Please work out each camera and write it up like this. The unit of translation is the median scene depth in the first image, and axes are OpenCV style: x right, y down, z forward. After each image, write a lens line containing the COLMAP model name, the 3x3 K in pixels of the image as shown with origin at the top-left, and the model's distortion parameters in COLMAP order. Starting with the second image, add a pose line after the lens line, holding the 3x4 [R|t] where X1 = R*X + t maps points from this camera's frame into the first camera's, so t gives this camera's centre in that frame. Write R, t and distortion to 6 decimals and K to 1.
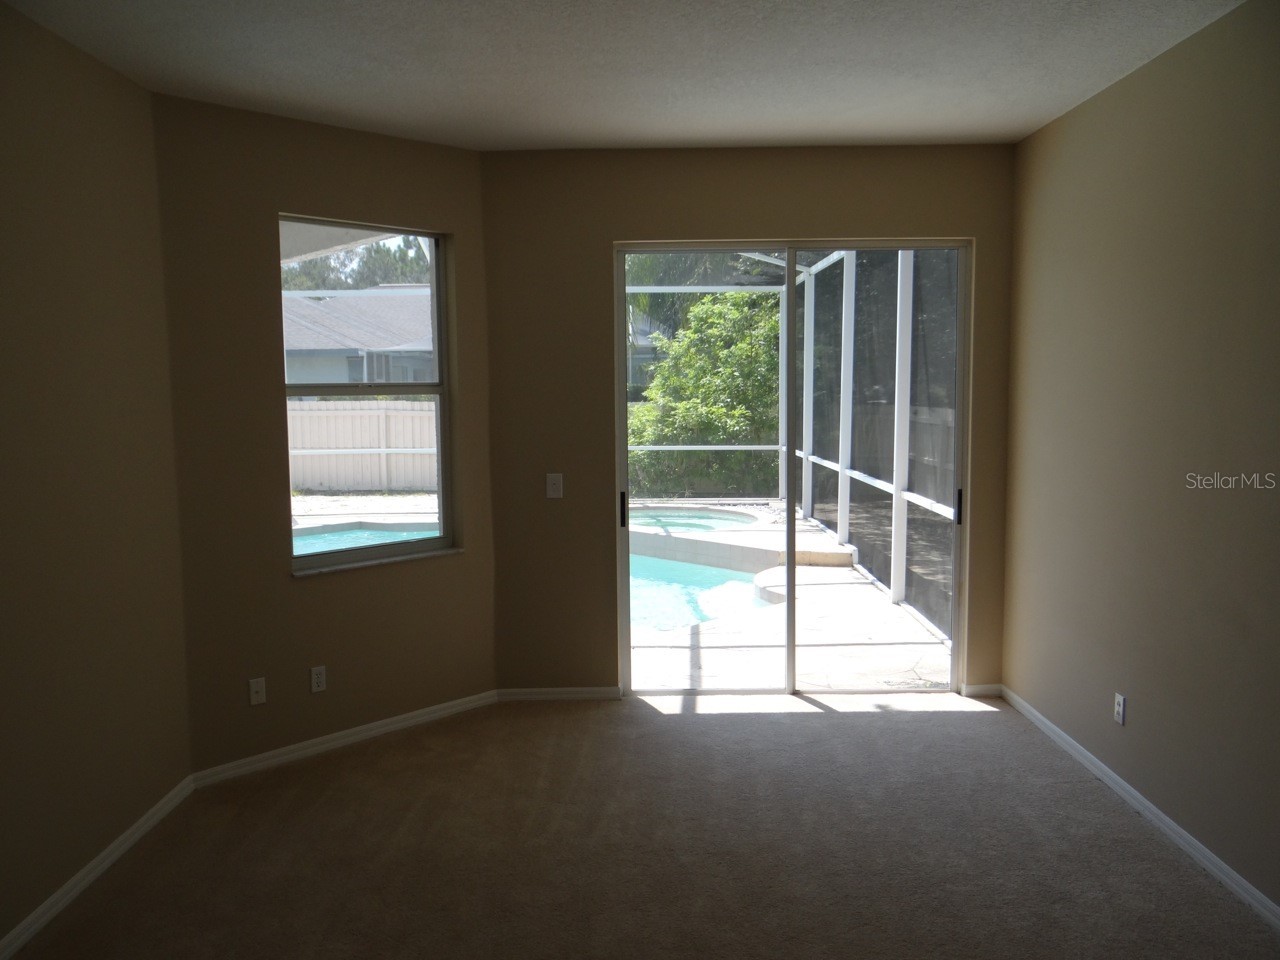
lens RADIAL K [[1031.8, 0, 620.6], [0, 1031.8, 472.5], [0, 0, 1]] dist [0.015357, 0.003380]
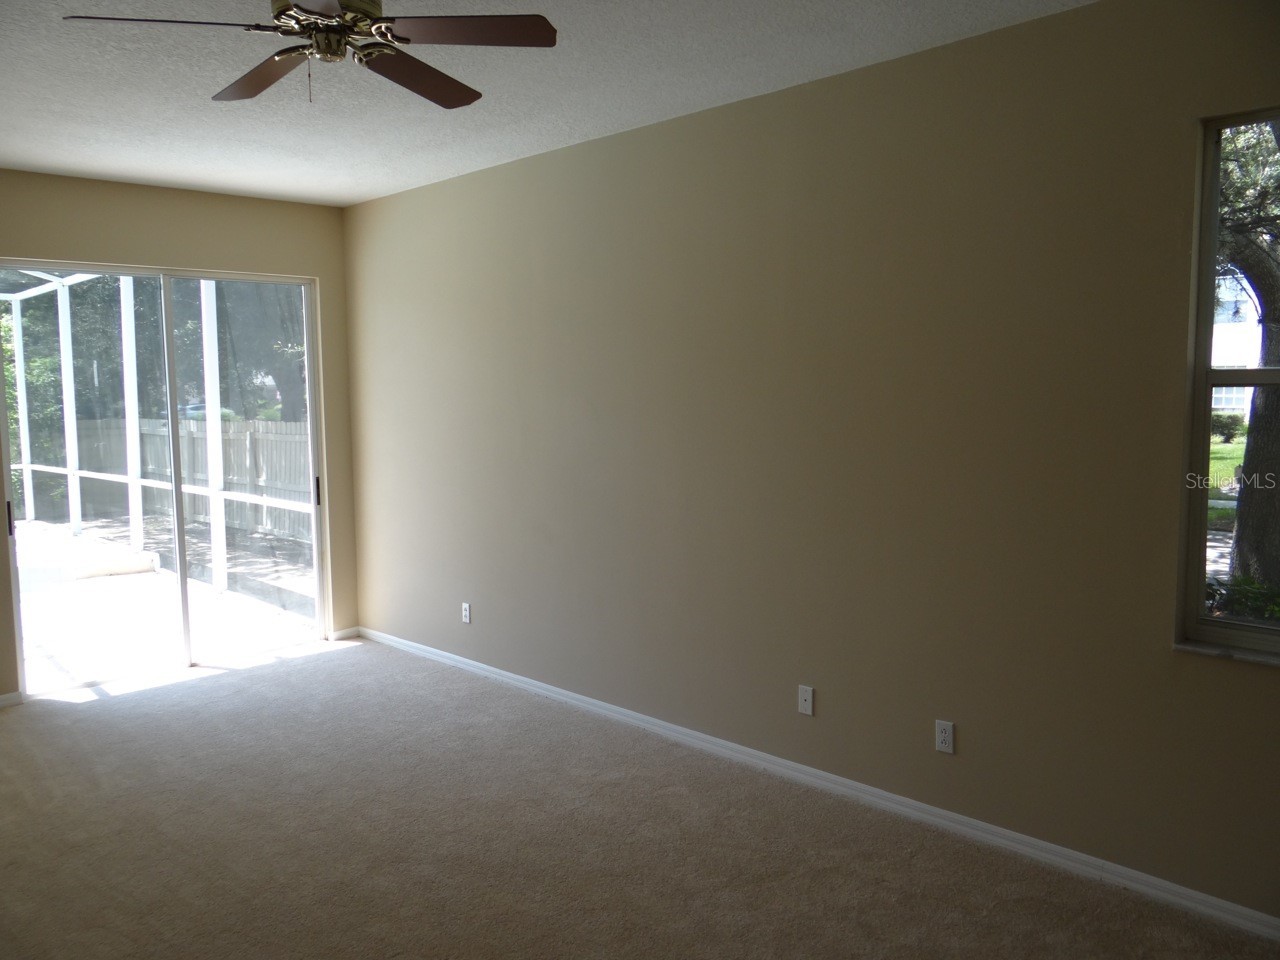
lens RADIAL K [[1031.8, 0, 620.6], [0, 1031.8, 472.5], [0, 0, 1]] dist [0.015357, 0.003380]
pose [[0.730381, -0.062034, 0.680217, -0.271978], [0.071220, 0.997355, 0.014484, 0.020488], [-0.679317, 0.037867, 0.732867, -0.178110]]
